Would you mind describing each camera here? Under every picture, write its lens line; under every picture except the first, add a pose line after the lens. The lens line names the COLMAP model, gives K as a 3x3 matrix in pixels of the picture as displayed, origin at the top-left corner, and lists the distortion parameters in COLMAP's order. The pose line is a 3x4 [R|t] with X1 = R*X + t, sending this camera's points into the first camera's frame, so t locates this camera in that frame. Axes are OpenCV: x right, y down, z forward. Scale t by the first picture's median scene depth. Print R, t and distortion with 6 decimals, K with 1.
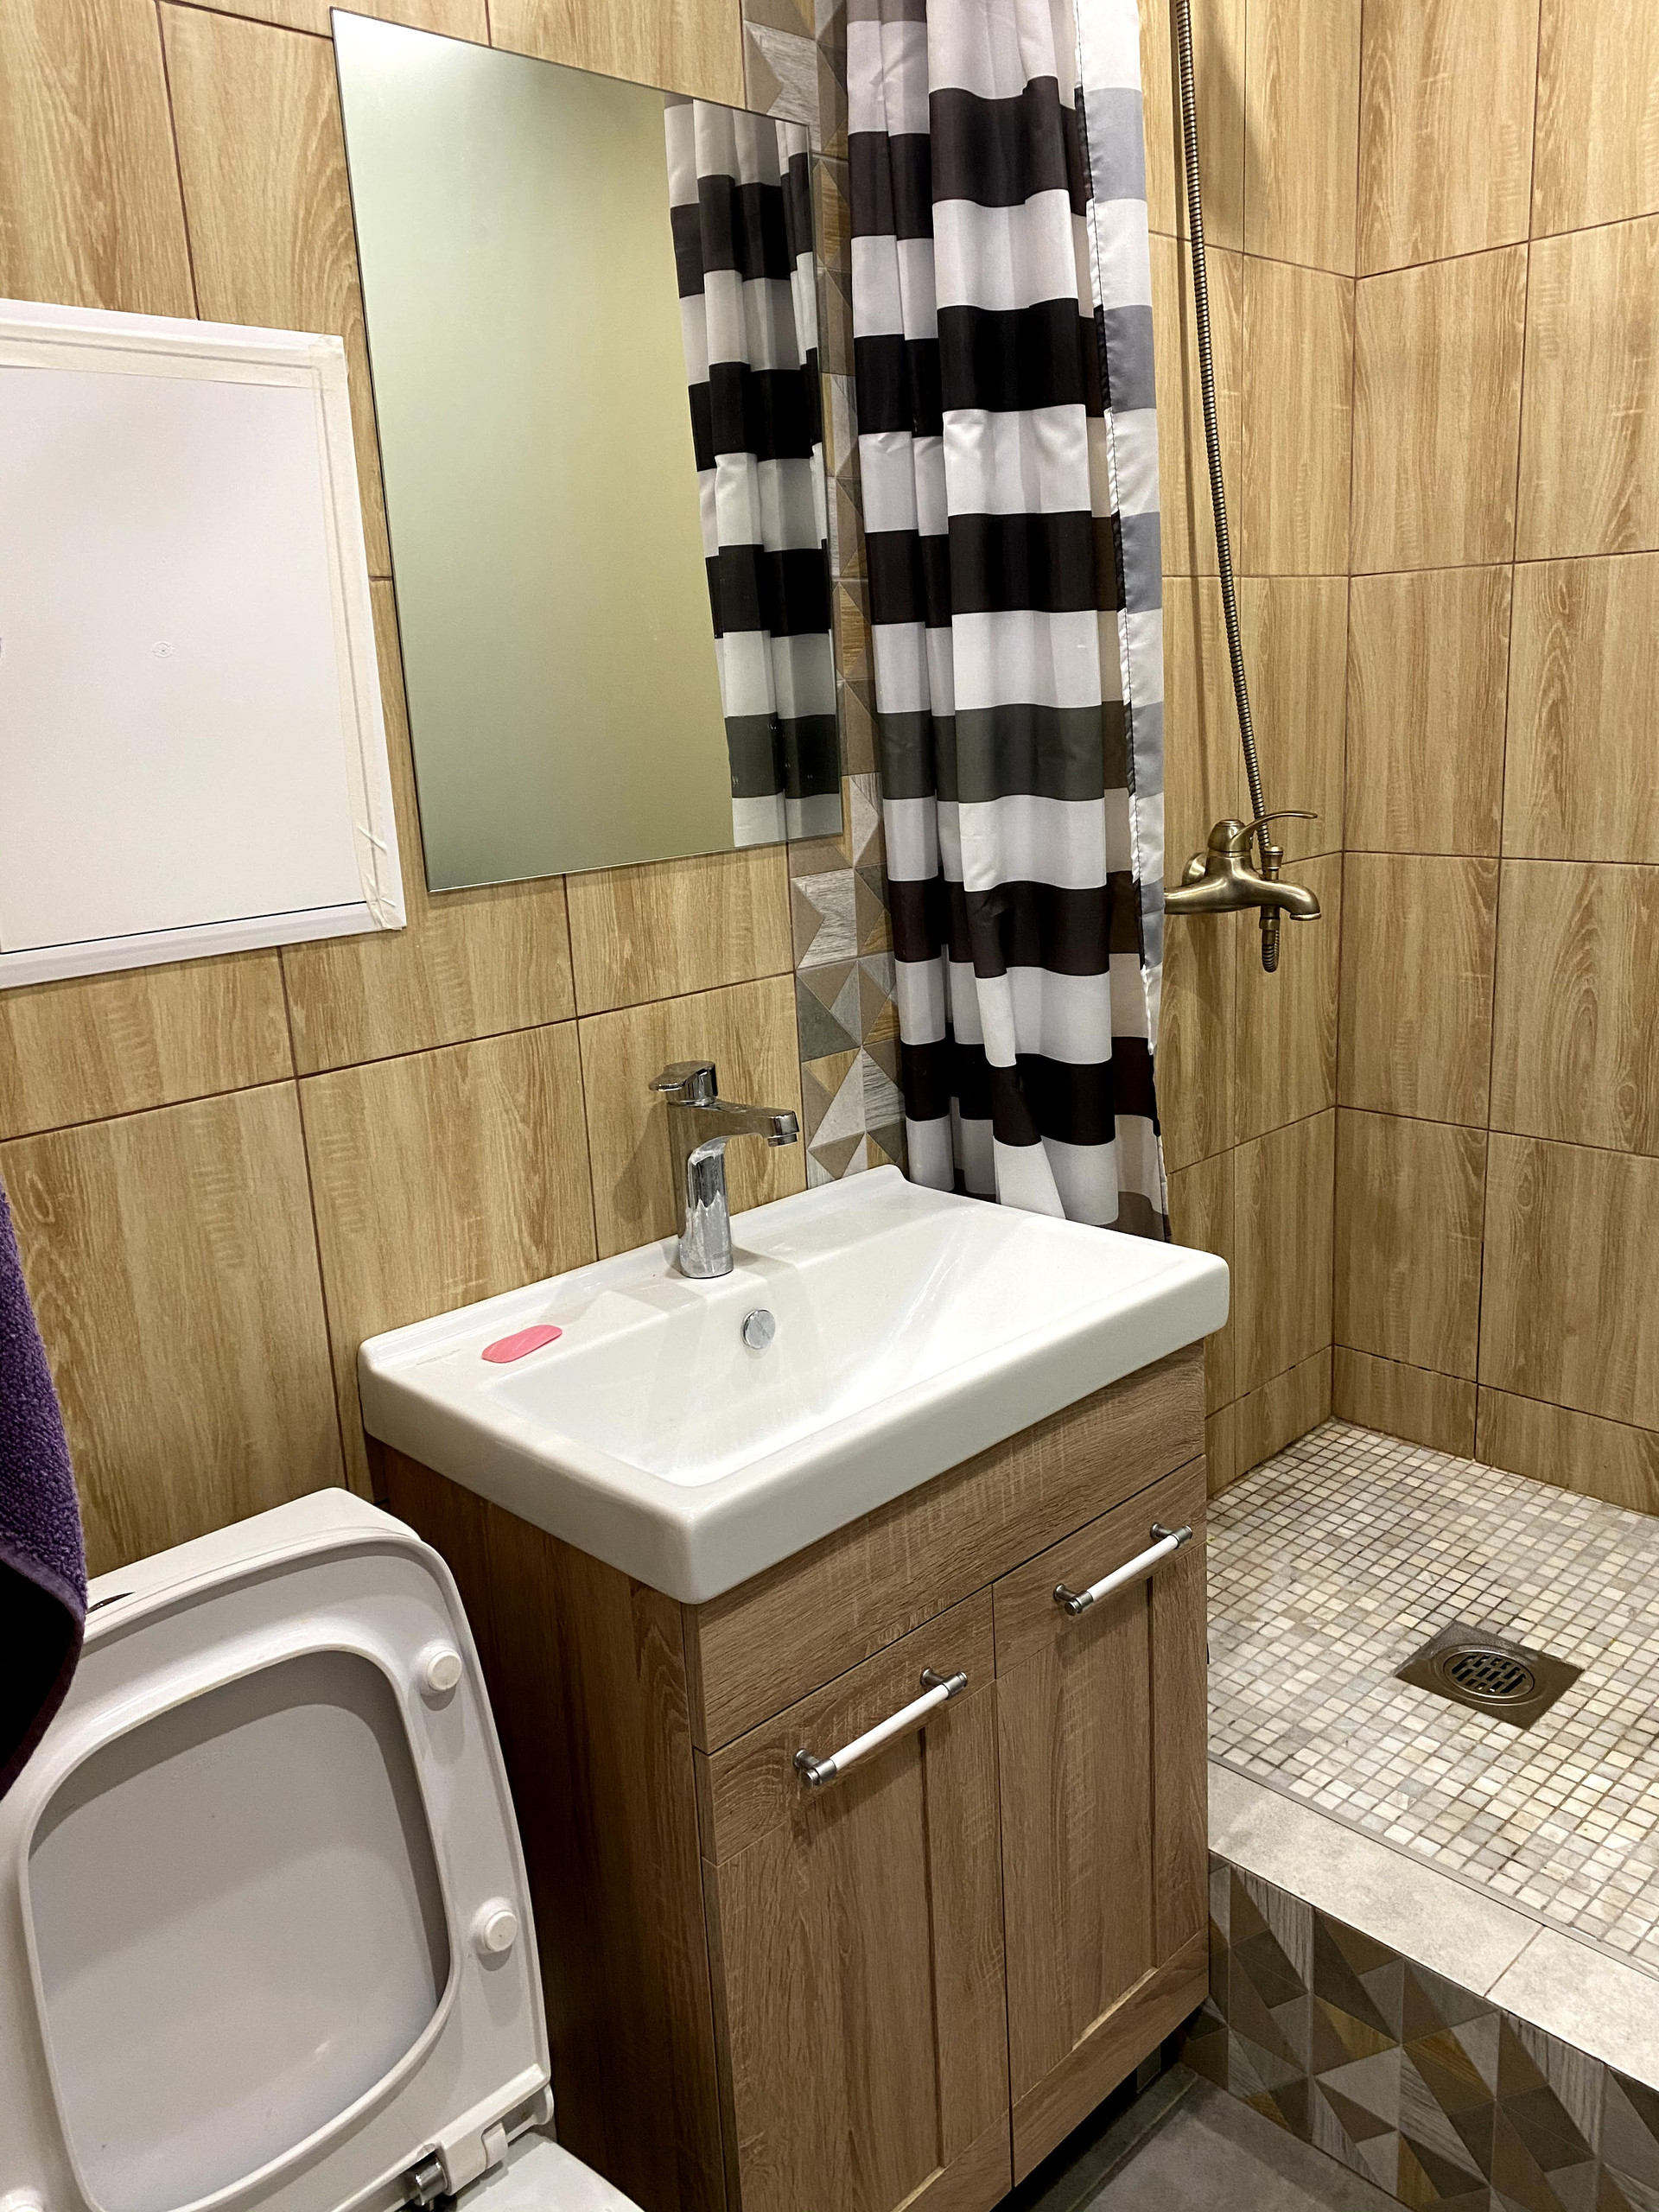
lens RADIAL K [[1689.3, 0, 832.0], [0, 1689.3, 1109.2], [0, 0, 1]] dist [0.028362, -0.021916]
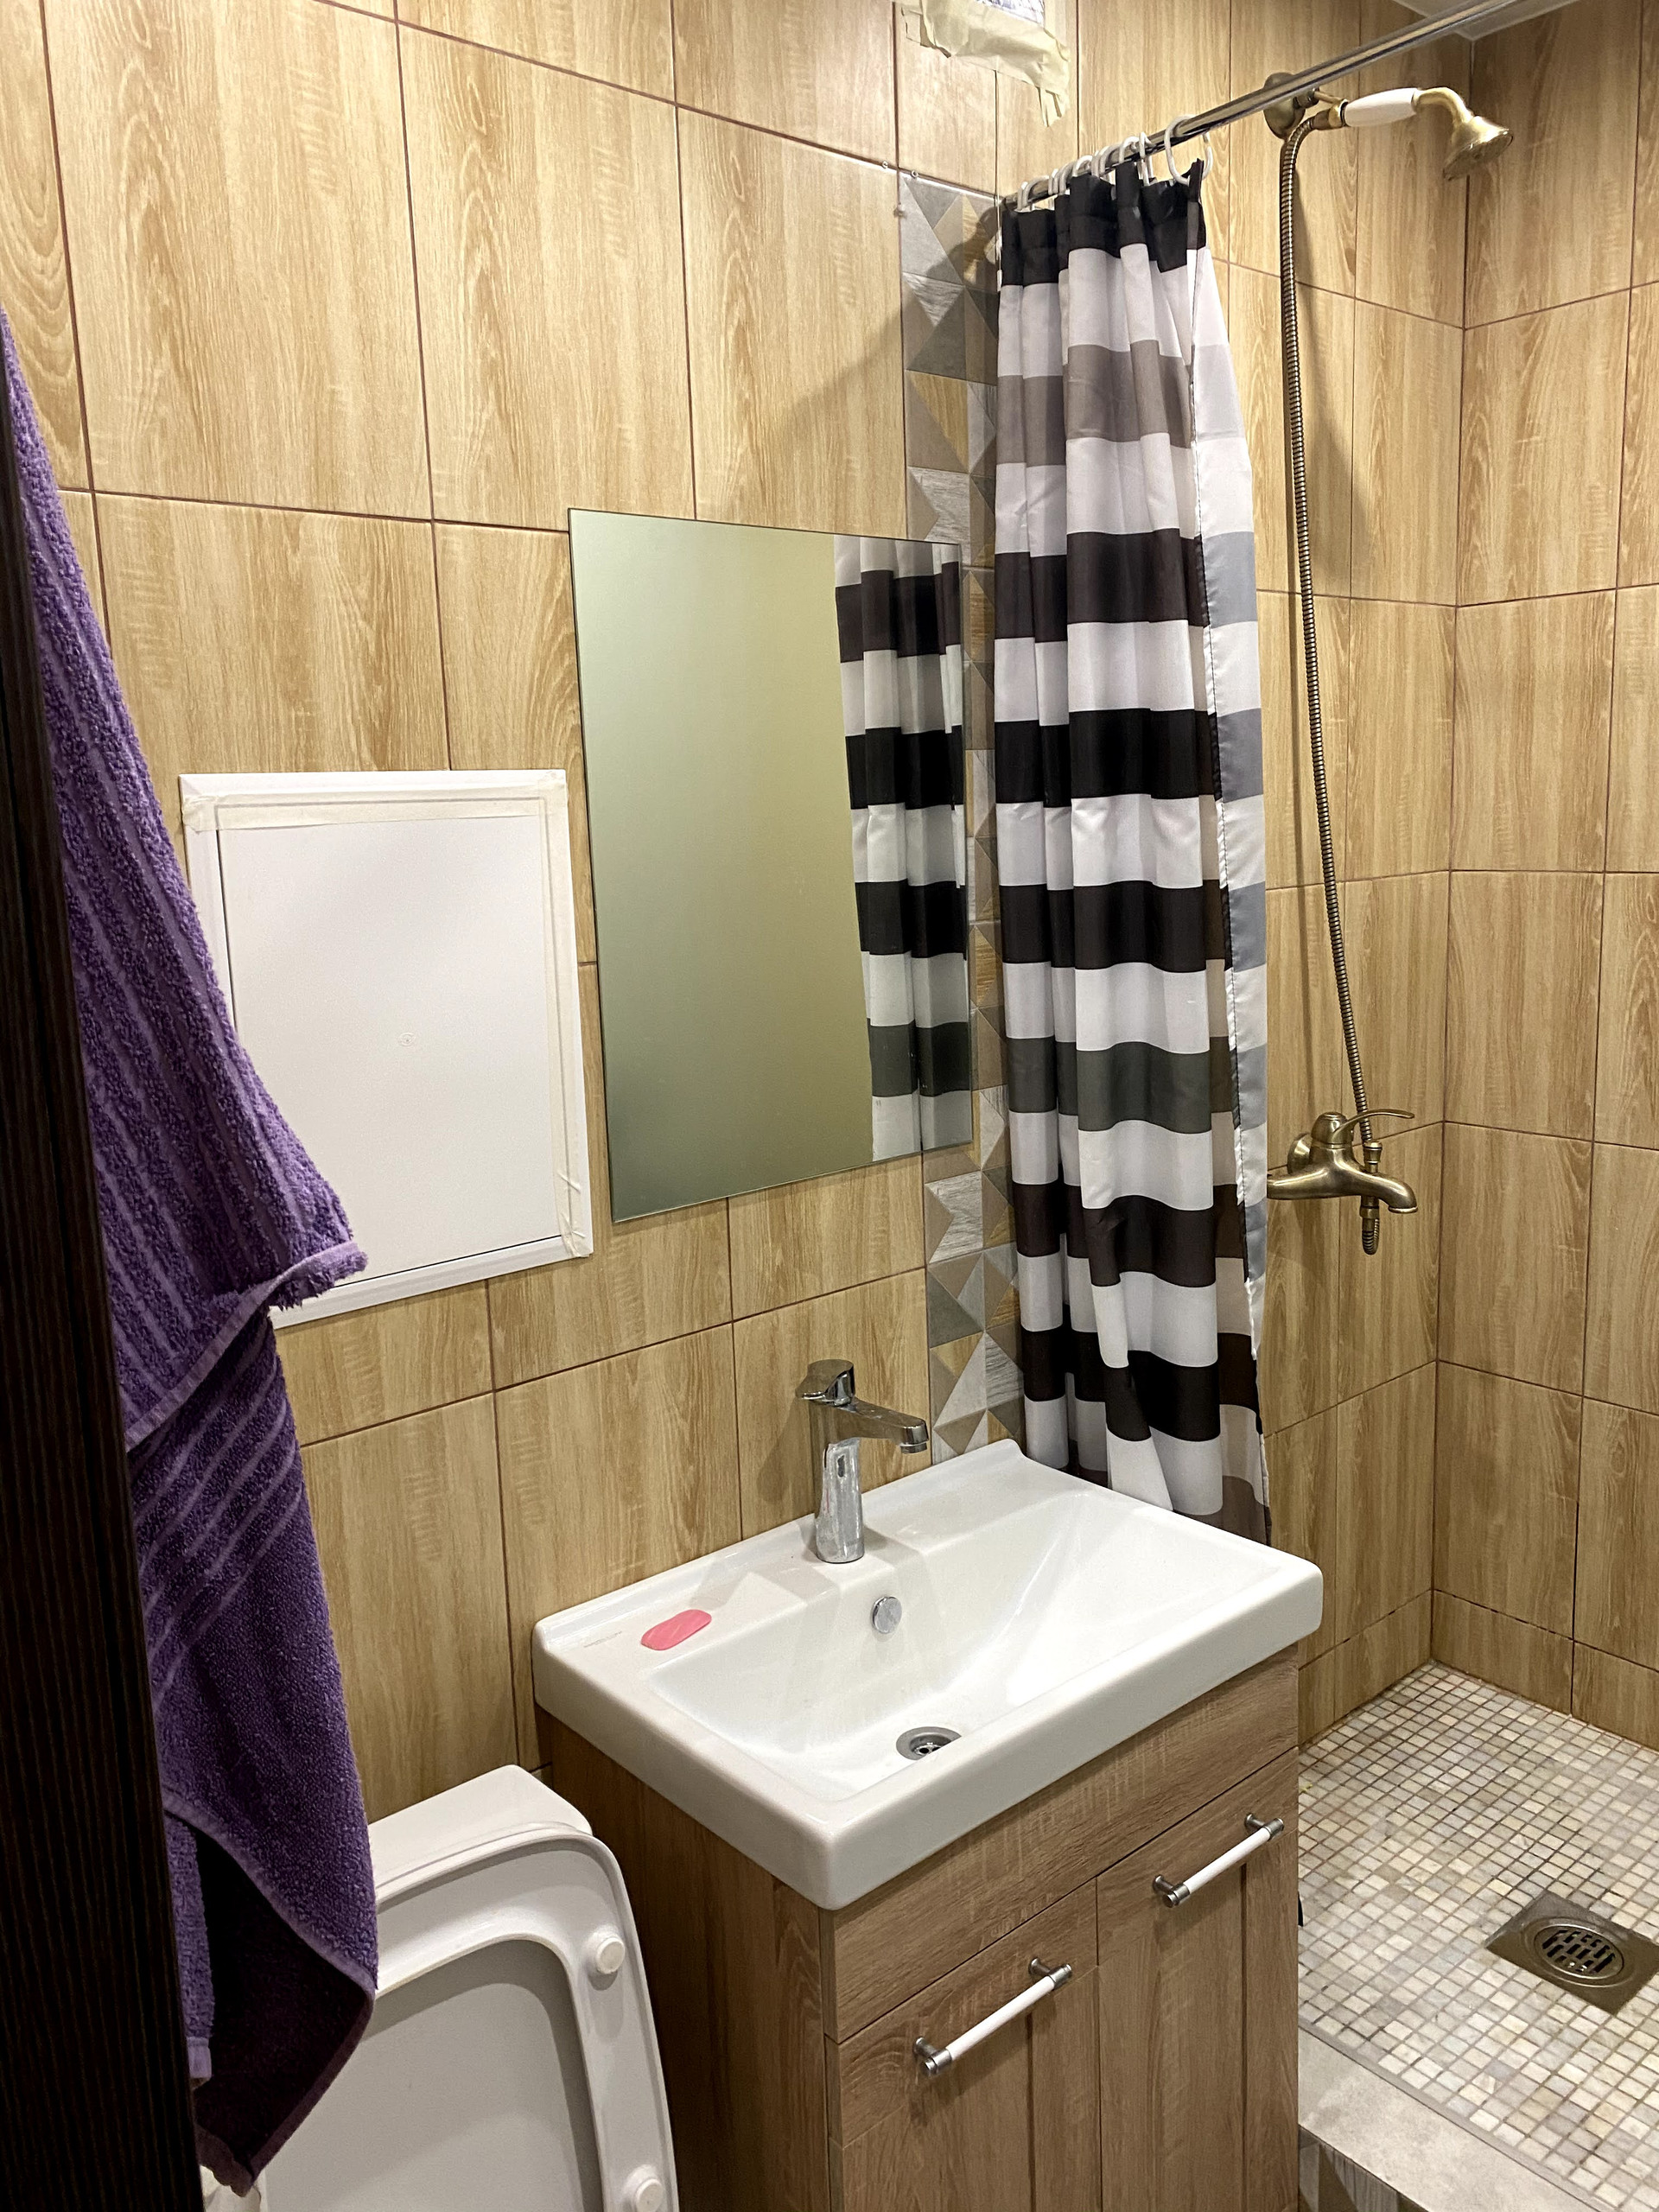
lens RADIAL K [[1689.3, 0, 835.5], [0, 1689.3, 1102.6], [0, 0, 1]] dist [0.028362, -0.021916]
pose [[0.997623, 0.026734, -0.063511, -0.014138], [-0.031135, 0.997107, -0.069346, -0.112244], [0.061474, 0.071158, 0.995569, -0.111521]]
